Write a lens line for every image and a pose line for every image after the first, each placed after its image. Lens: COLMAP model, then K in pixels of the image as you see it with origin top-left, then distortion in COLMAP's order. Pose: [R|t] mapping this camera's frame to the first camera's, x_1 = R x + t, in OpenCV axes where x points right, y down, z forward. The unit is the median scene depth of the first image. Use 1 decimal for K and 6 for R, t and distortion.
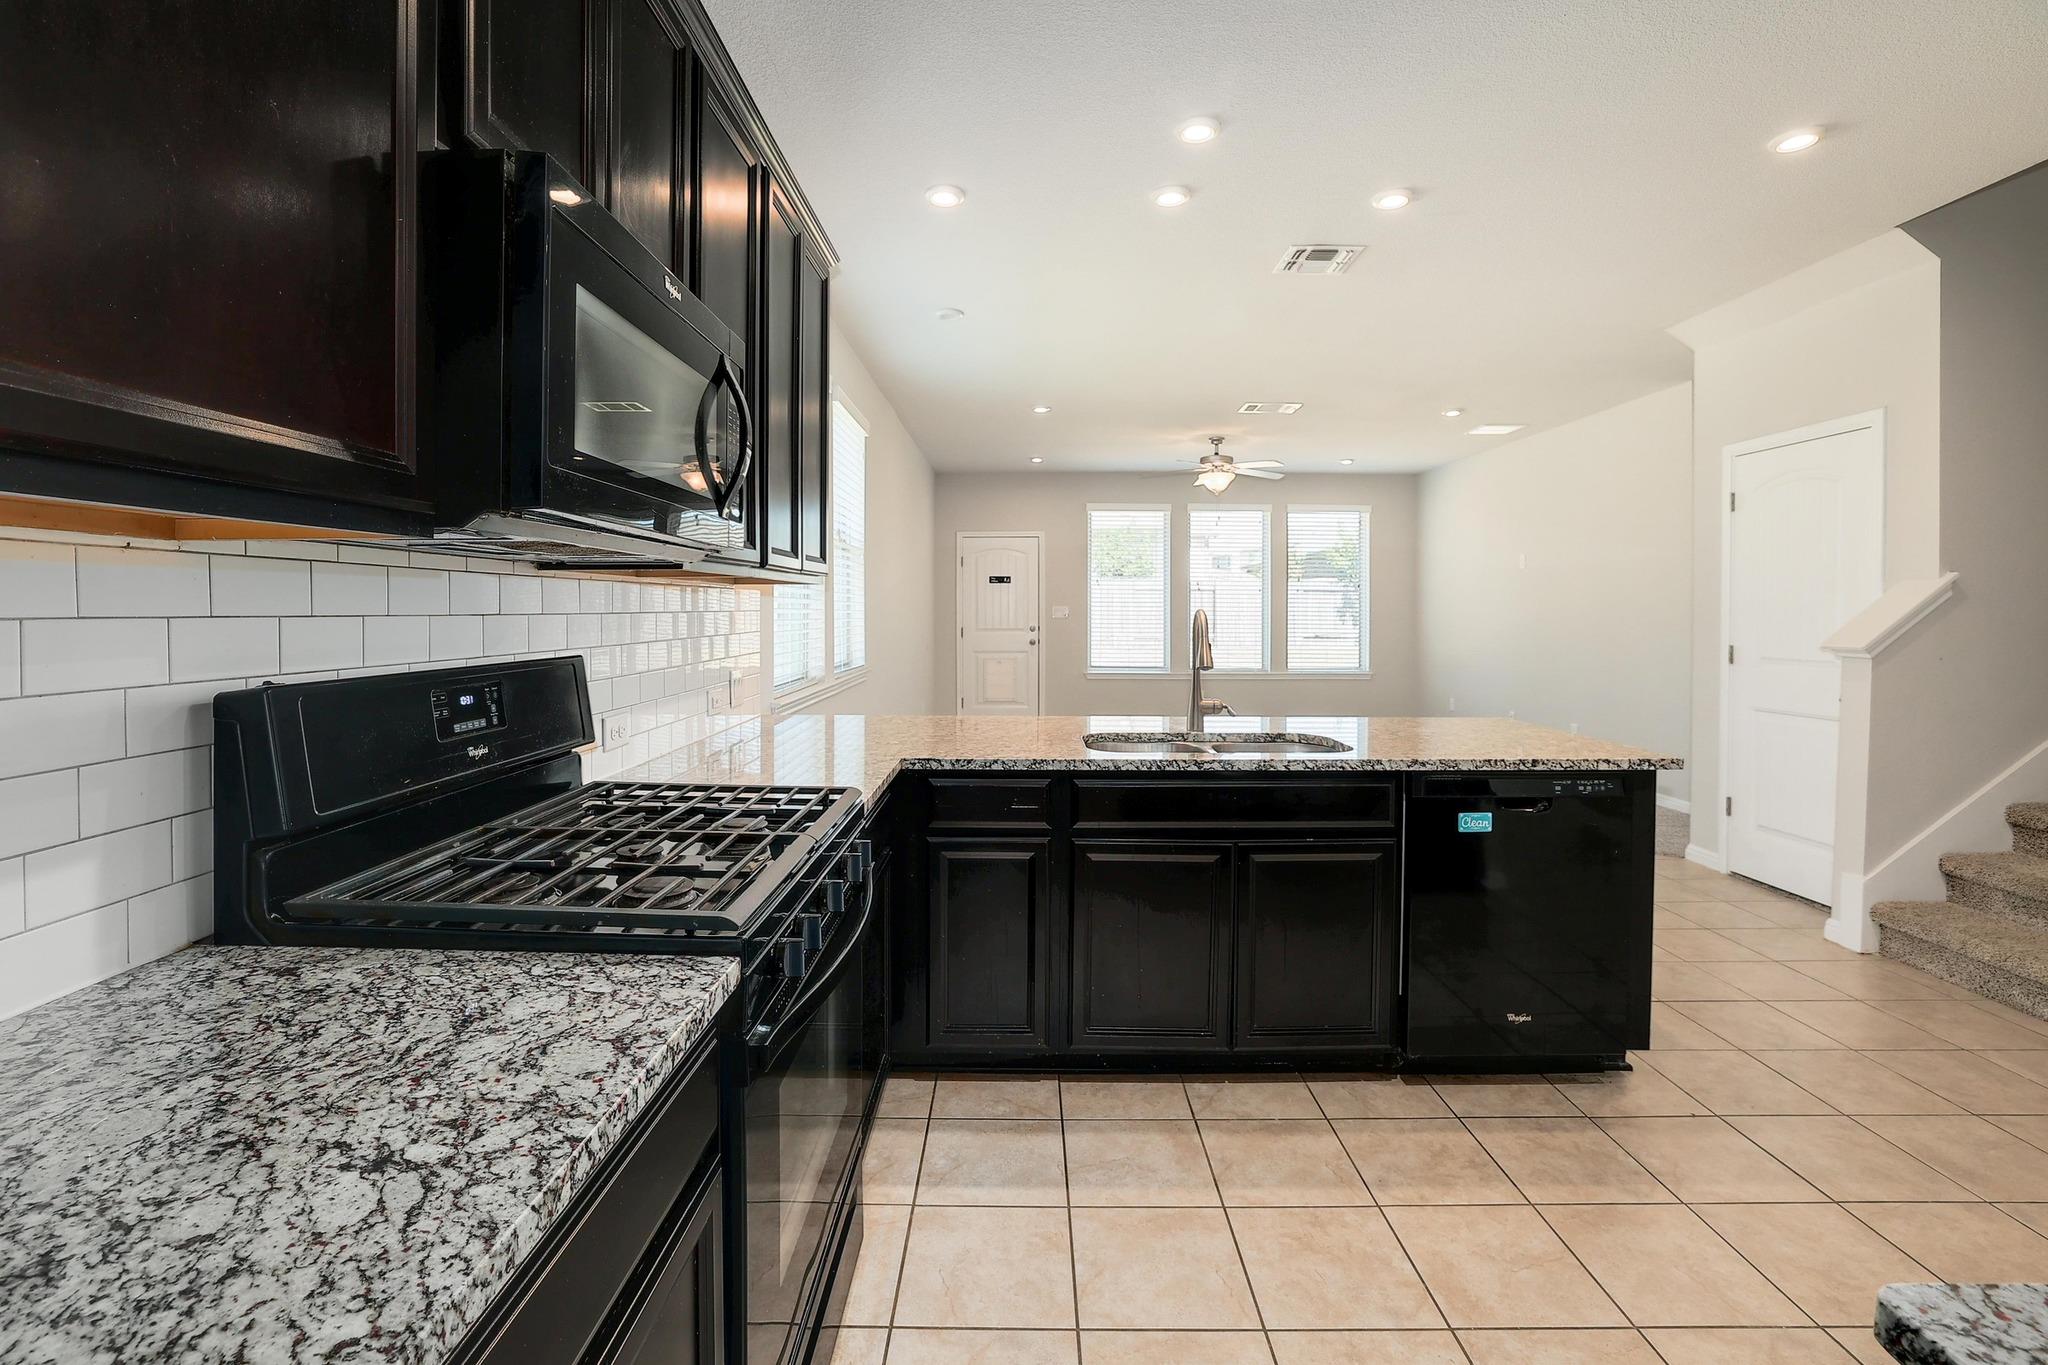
lens RADIAL K [[905.5, 0, 1024.4], [0, 905.5, 614.6], [0, 0, 1]] dist [-0.038392, 0.010961]
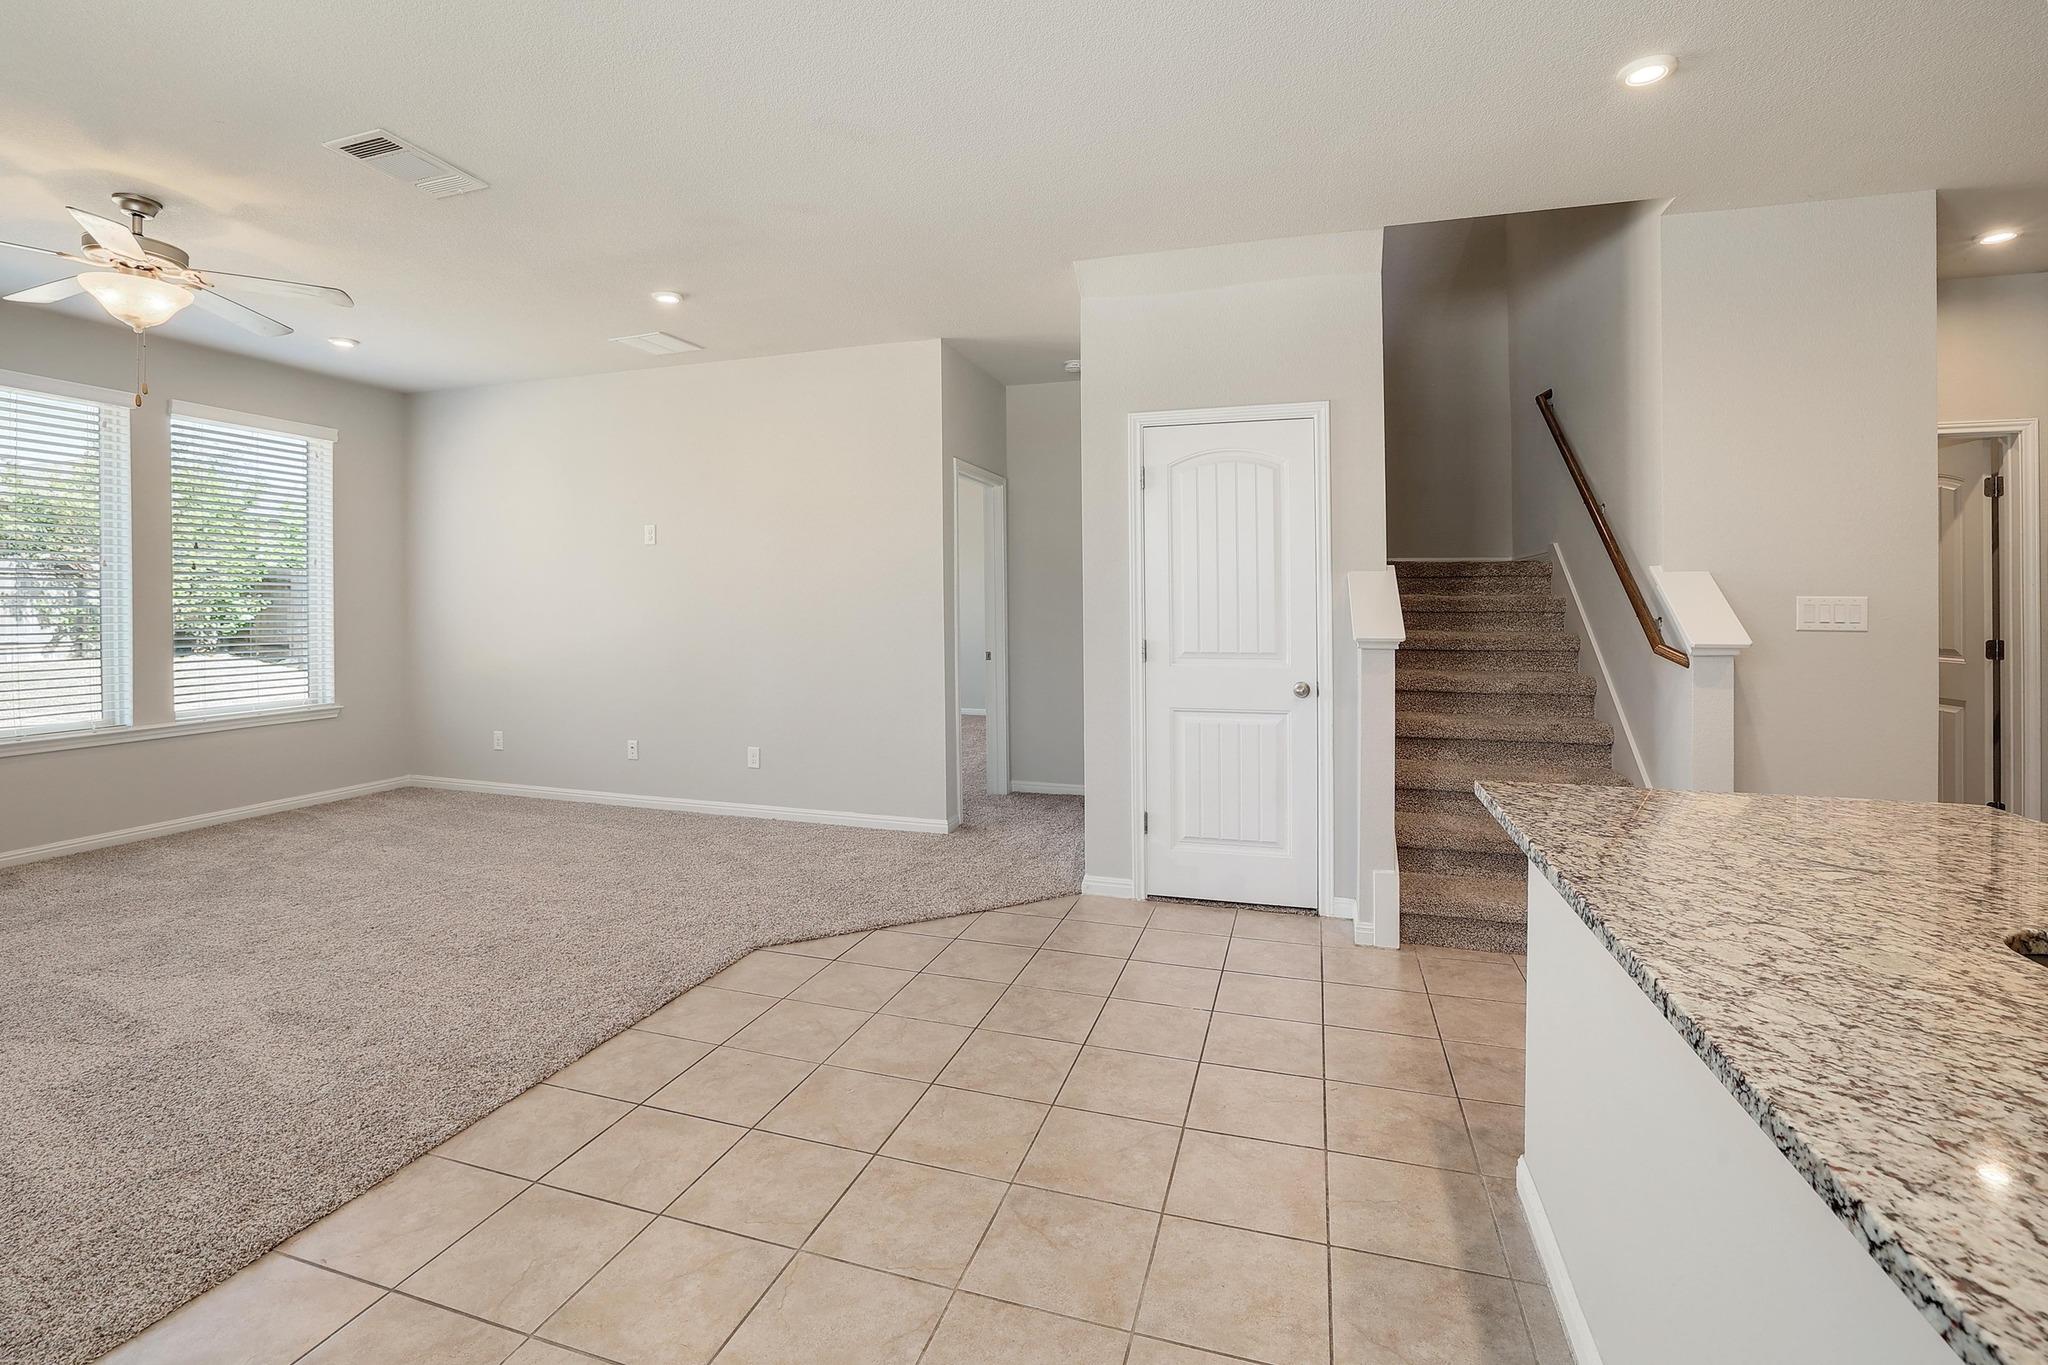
lens RADIAL K [[905.5, 0, 1021.3], [0, 905.5, 610.5], [0, 0, 1]] dist [-0.038392, 0.010961]
pose [[0.300691, -0.011050, 0.953658, -0.099590], [0.008735, 0.999923, 0.008832, -0.004668], [-0.953682, 0.005675, 0.300764, 0.849759]]
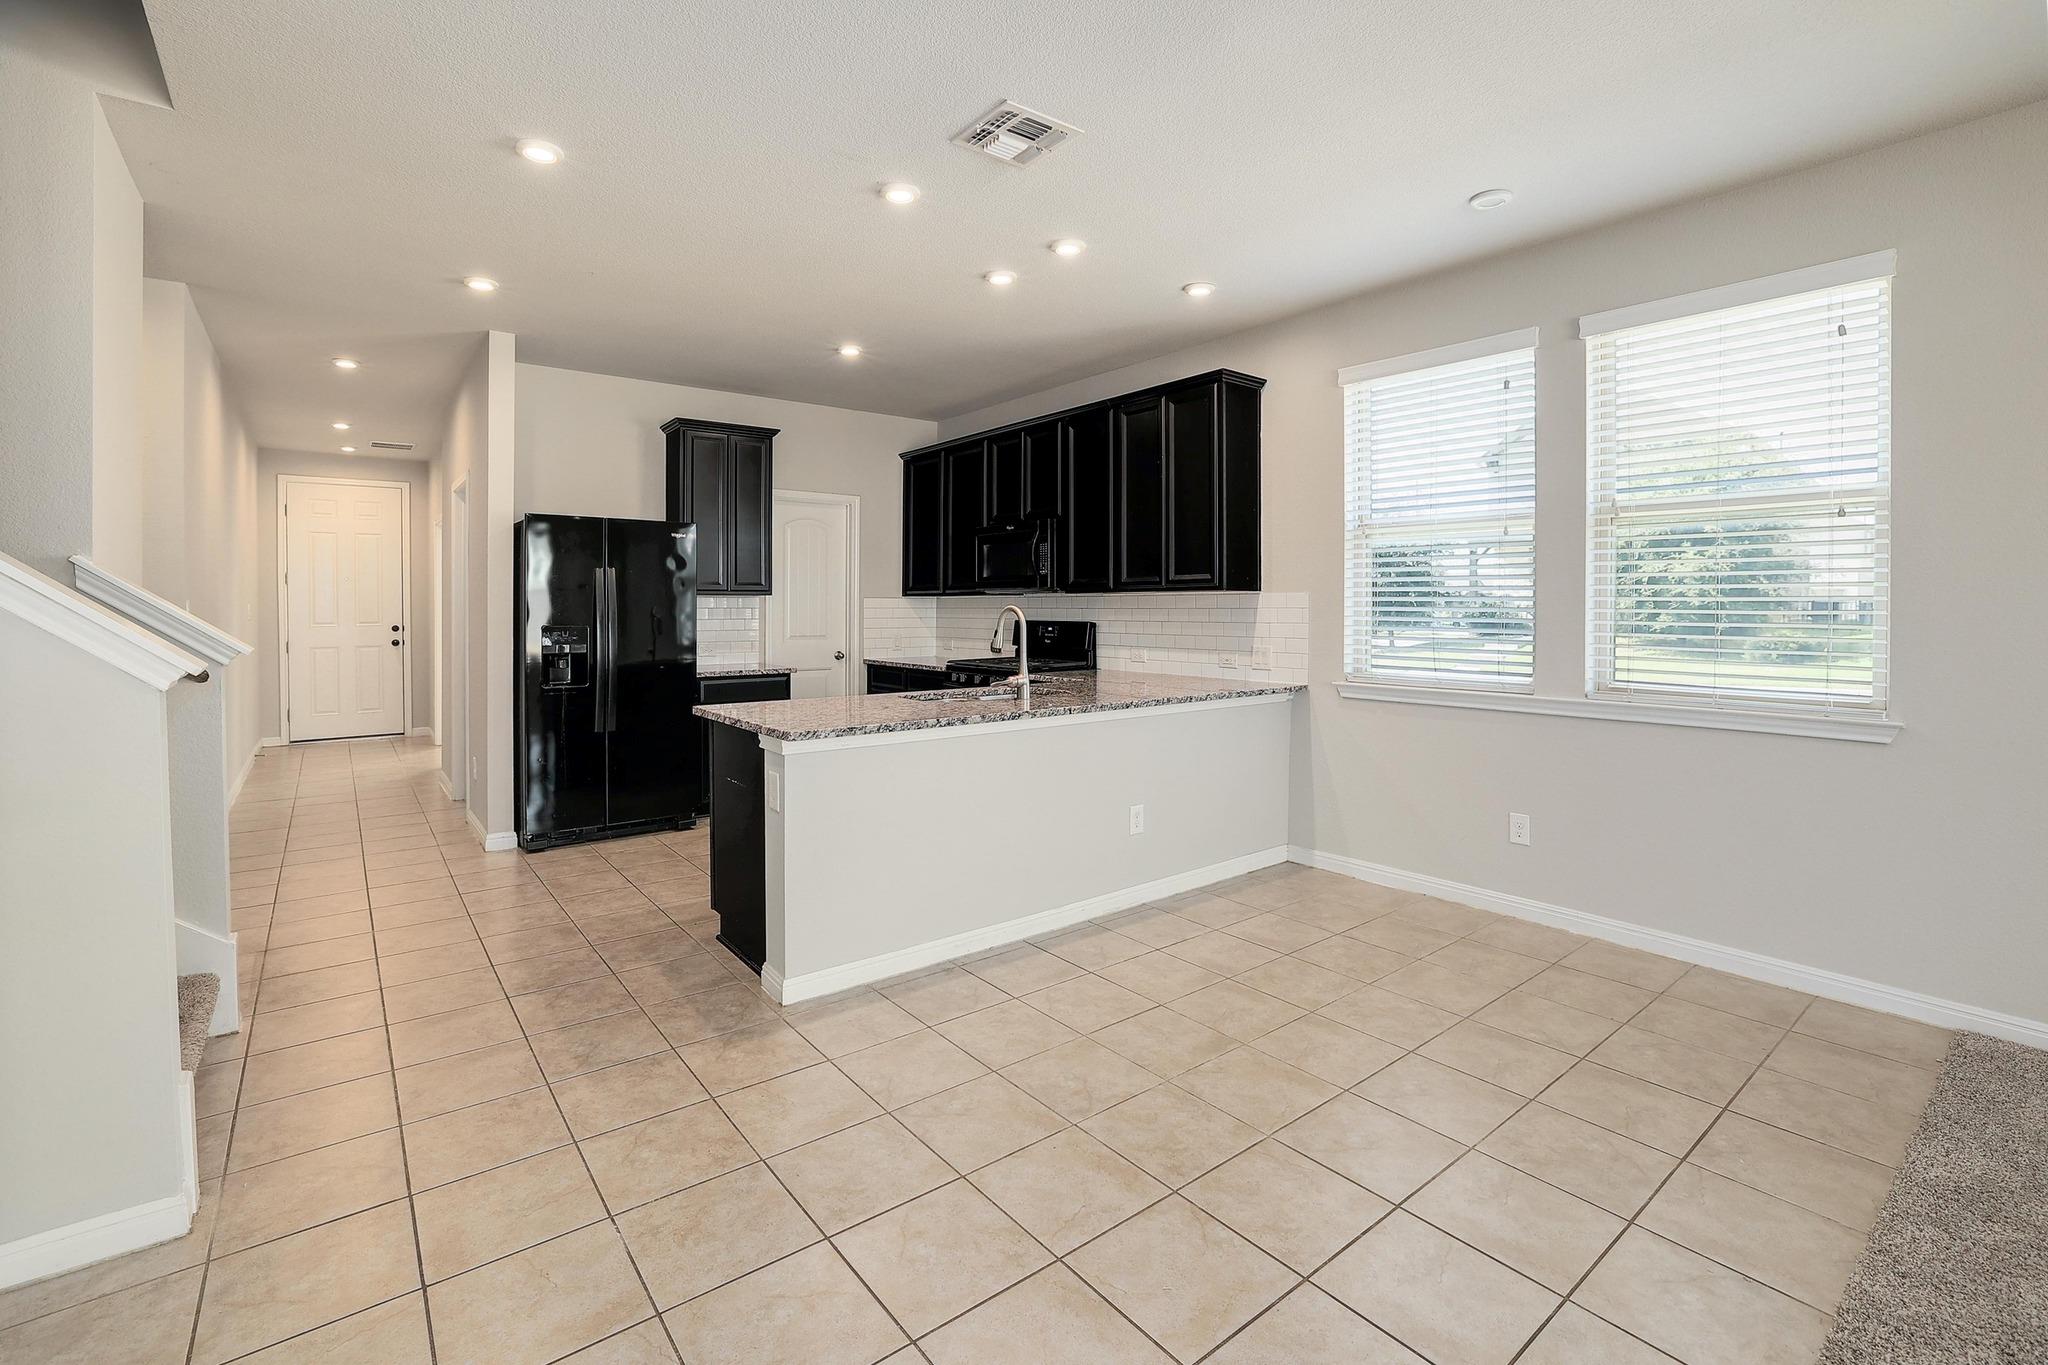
lens RADIAL K [[905.5, 0, 1023.7], [0, 905.5, 613.7], [0, 0, 1]] dist [-0.038392, 0.010961]
pose [[-0.785577, 0.000830, -0.618764, 0.674566], [-0.006776, 0.999928, 0.009945, -0.004437], [0.618727, 0.012005, -0.785514, 1.376796]]
